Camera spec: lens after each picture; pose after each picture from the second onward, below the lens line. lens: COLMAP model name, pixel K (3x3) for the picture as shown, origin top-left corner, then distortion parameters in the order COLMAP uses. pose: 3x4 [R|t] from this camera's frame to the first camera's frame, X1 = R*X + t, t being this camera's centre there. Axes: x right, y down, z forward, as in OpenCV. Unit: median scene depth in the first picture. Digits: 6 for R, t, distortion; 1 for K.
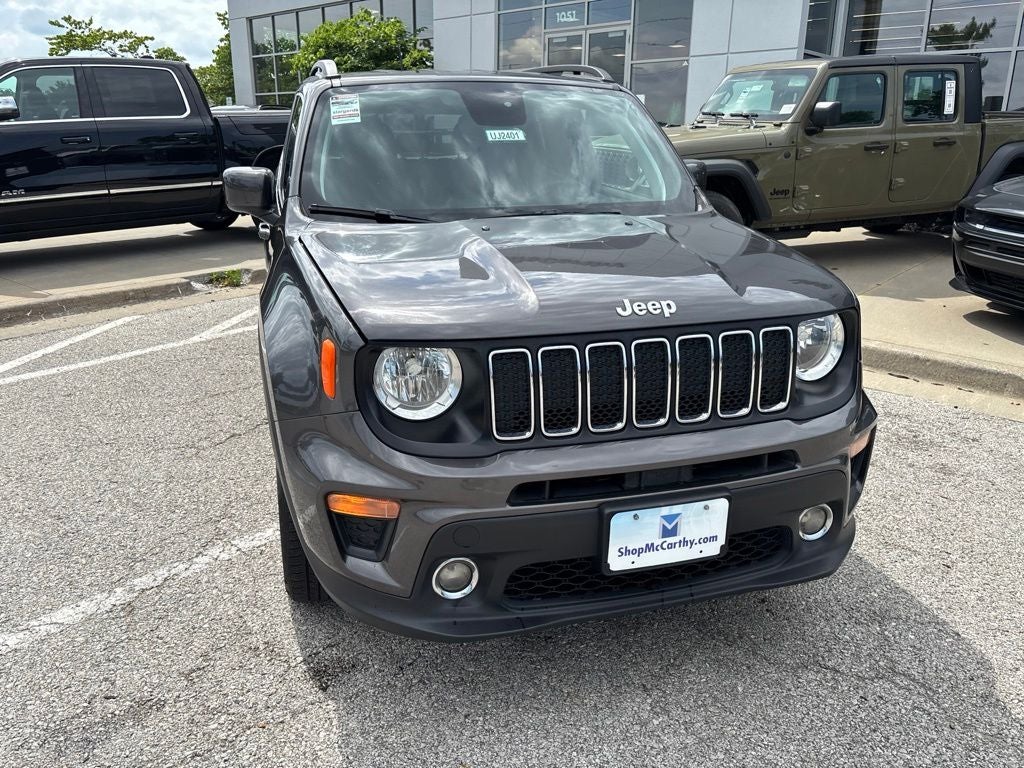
lens RADIAL K [[778.3, 0, 506.5], [0, 778.3, 383.4], [0, 0, 1]] dist [0.049896, -0.062796]
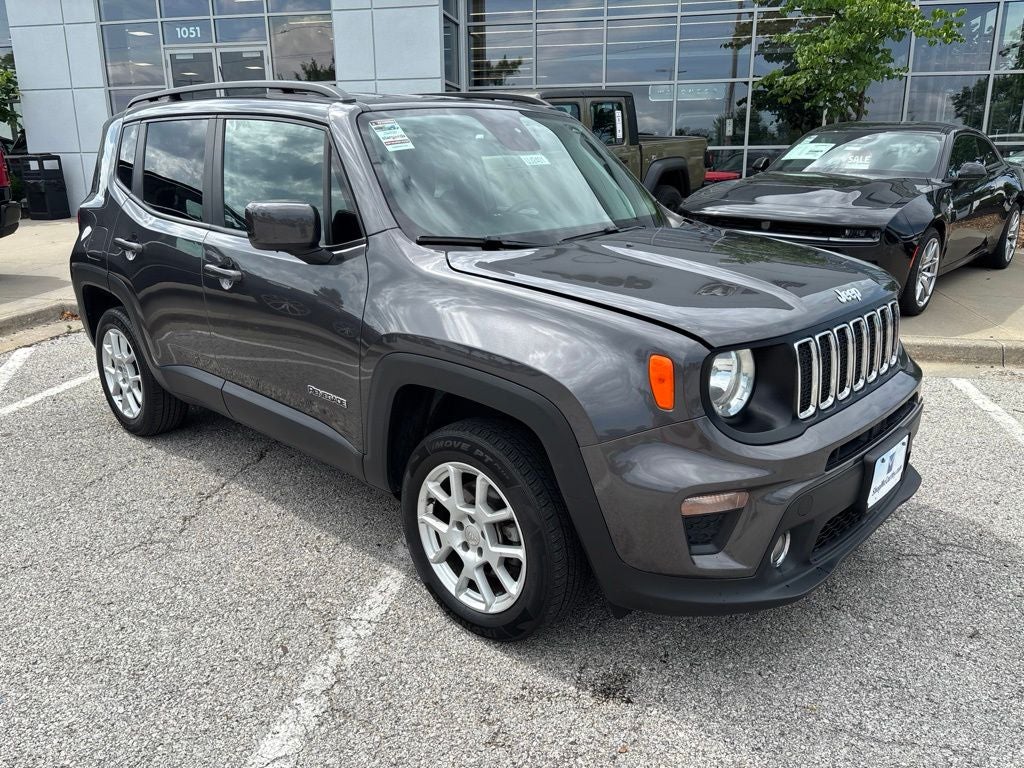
lens RADIAL K [[778.3, 0, 509.7], [0, 778.3, 386.0], [0, 0, 1]] dist [0.049896, -0.062796]
pose [[0.856598, -0.156335, 0.491730, -0.784706], [0.167238, 0.985670, 0.022043, -0.060966], [-0.488130, 0.063354, 0.870469, 0.161138]]
